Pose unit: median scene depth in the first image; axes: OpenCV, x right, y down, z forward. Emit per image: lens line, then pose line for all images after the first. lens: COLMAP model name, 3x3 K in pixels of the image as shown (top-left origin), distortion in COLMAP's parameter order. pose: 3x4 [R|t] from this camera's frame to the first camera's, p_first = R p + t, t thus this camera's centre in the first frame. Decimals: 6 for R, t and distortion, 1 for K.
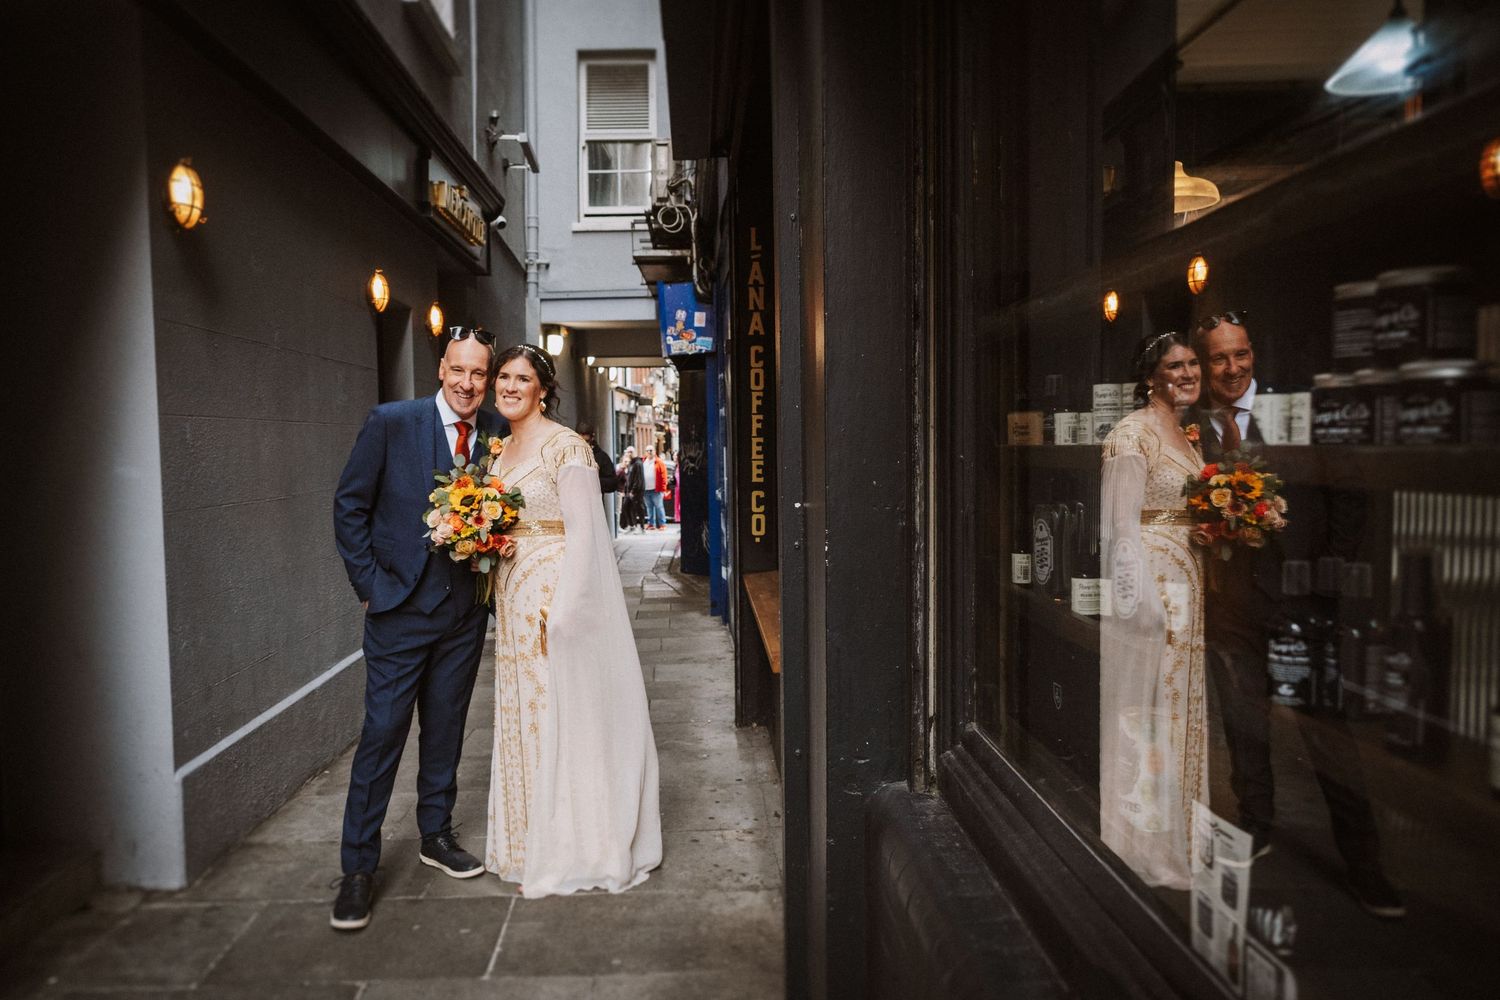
lens RADIAL K [[1101.3, 0, 748.2], [0, 1101.3, 505.4], [0, 0, 1]] dist [0.013148, -0.012074]
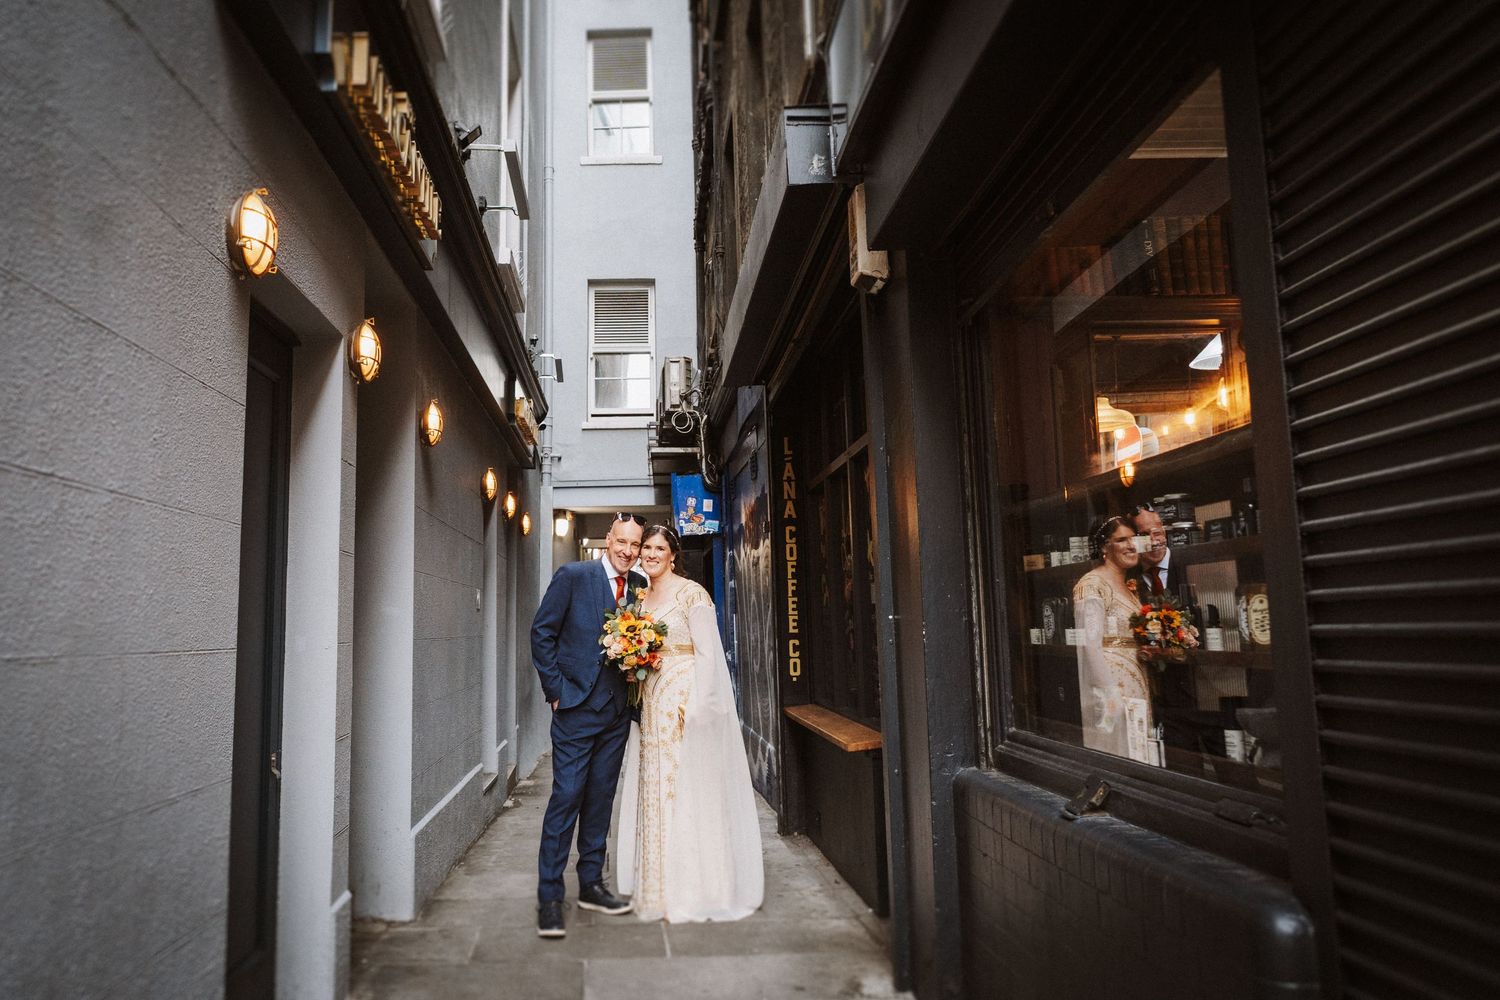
lens RADIAL K [[1101.3, 0, 695.1], [0, 1101.3, 428.7], [0, 0, 1]] dist [0.013148, -0.012074]
pose [[0.999989, 0.004659, -0.000440, -0.164572], [-0.004633, 0.972170, -0.234231, 0.075307], [-0.000663, 0.234230, 0.972181, -0.452630]]
